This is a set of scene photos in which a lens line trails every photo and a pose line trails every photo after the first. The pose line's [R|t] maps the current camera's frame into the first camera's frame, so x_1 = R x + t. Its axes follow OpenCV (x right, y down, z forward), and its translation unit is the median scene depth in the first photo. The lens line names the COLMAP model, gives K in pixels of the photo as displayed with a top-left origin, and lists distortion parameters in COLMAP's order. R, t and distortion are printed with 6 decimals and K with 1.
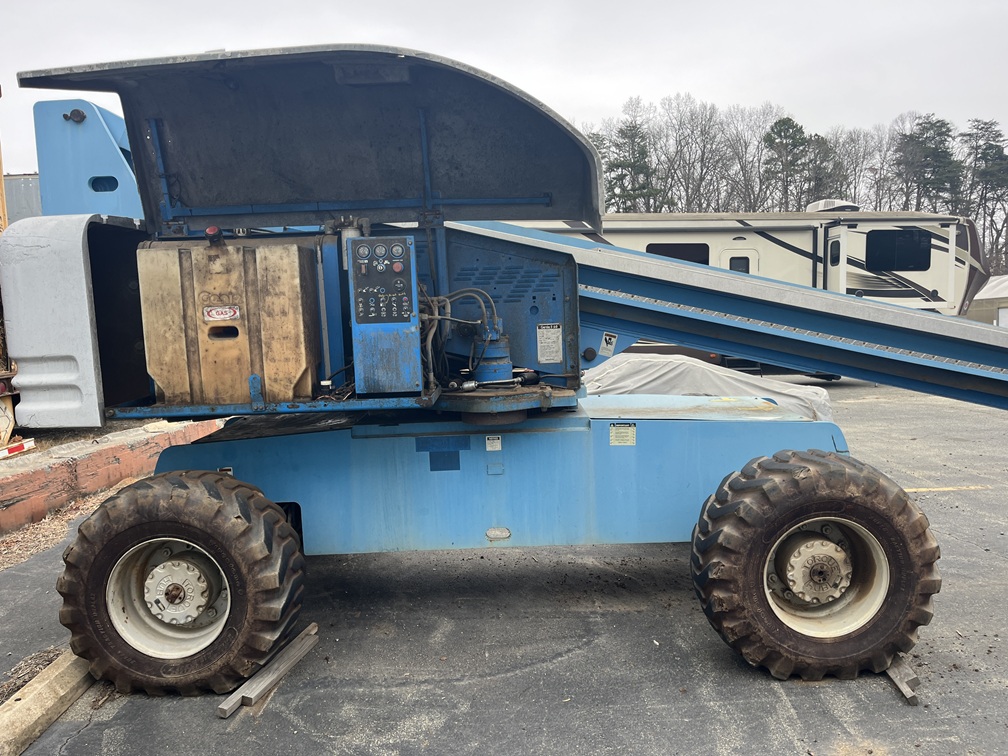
lens RADIAL K [[757.0, 0, 501.0], [0, 757.0, 380.2], [0, 0, 1]] dist [0.048817, 0.002356]
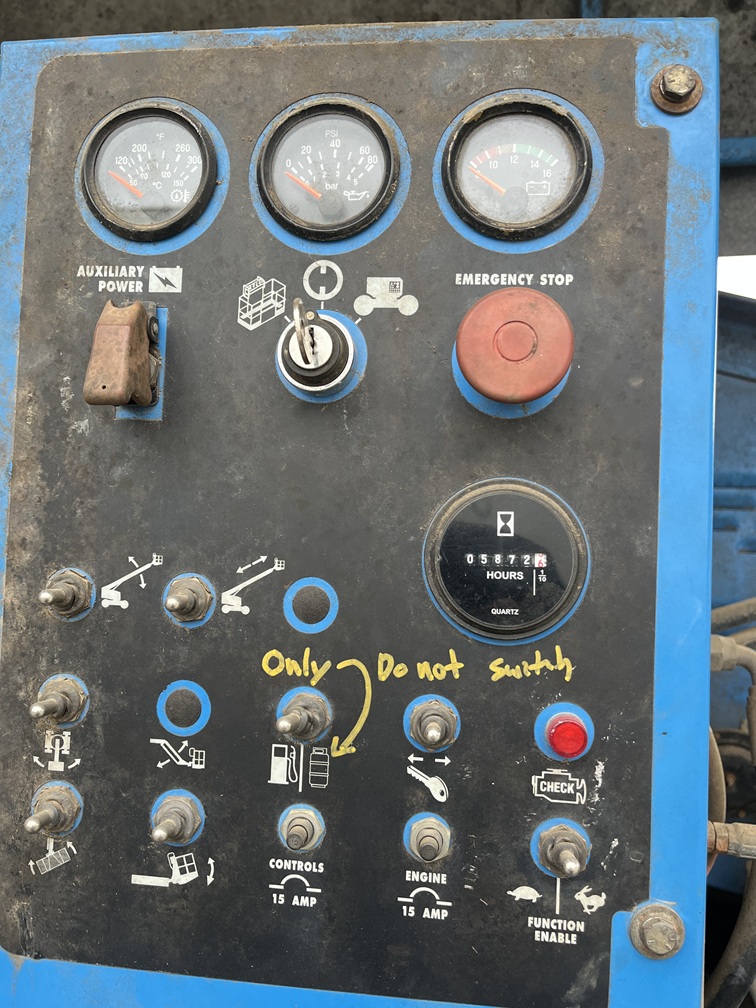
lens RADIAL K [[757.0, 0, 376.2], [0, 757.0, 504.7], [0, 0, 1]] dist [0.048817, 0.002356]
pose [[0.967471, 0.064287, -0.244676, -0.128332], [-0.103547, 0.983074, -0.151138, -0.117991], [0.230819, 0.171557, 0.957753, 0.917578]]
